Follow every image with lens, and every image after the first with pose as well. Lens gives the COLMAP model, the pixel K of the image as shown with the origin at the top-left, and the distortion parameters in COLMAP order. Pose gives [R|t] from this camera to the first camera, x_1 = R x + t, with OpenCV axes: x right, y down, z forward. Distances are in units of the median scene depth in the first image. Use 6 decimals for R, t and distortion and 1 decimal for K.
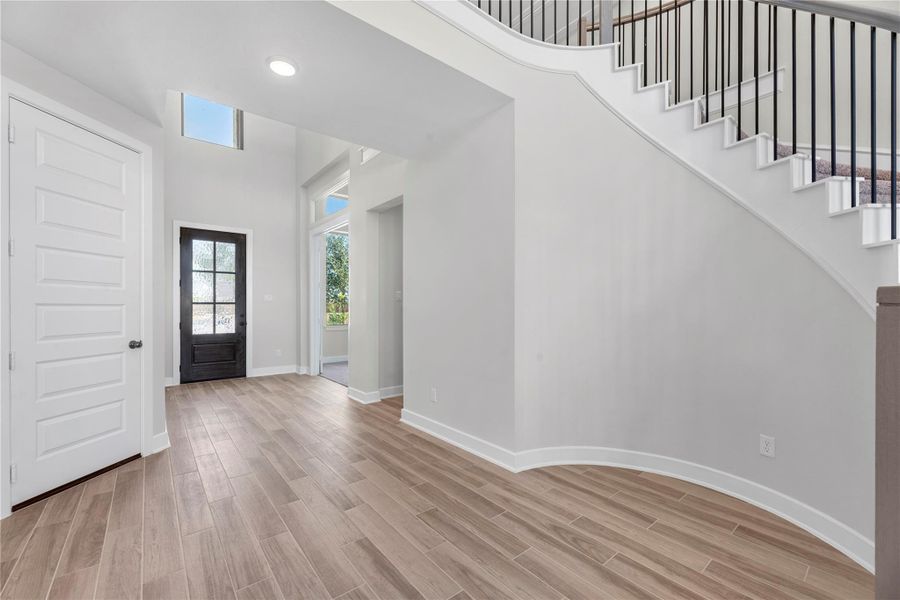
lens RADIAL K [[369.8, 0, 448.7], [0, 369.8, 306.5], [0, 0, 1]] dist [-0.001045, -0.000413]
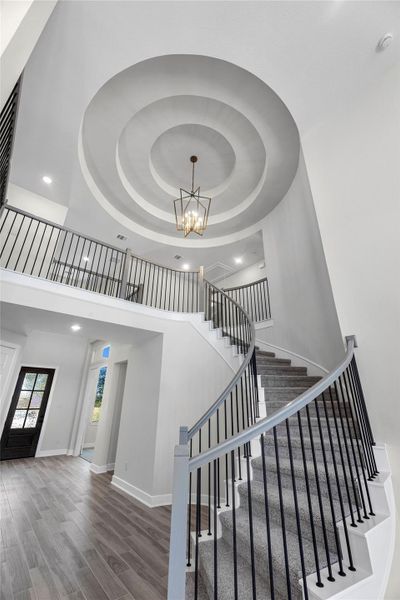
lens RADIAL K [[246.6, 0, 204.7], [0, 246.6, 297.2], [0, 0, 1]] dist [-0.001045, -0.000413]
pose [[0.999744, 0.014192, 0.017595, 0.298799], [-0.006197, 0.920598, -0.390463, -0.069897], [-0.021739, 0.390254, 0.920450, -0.506756]]
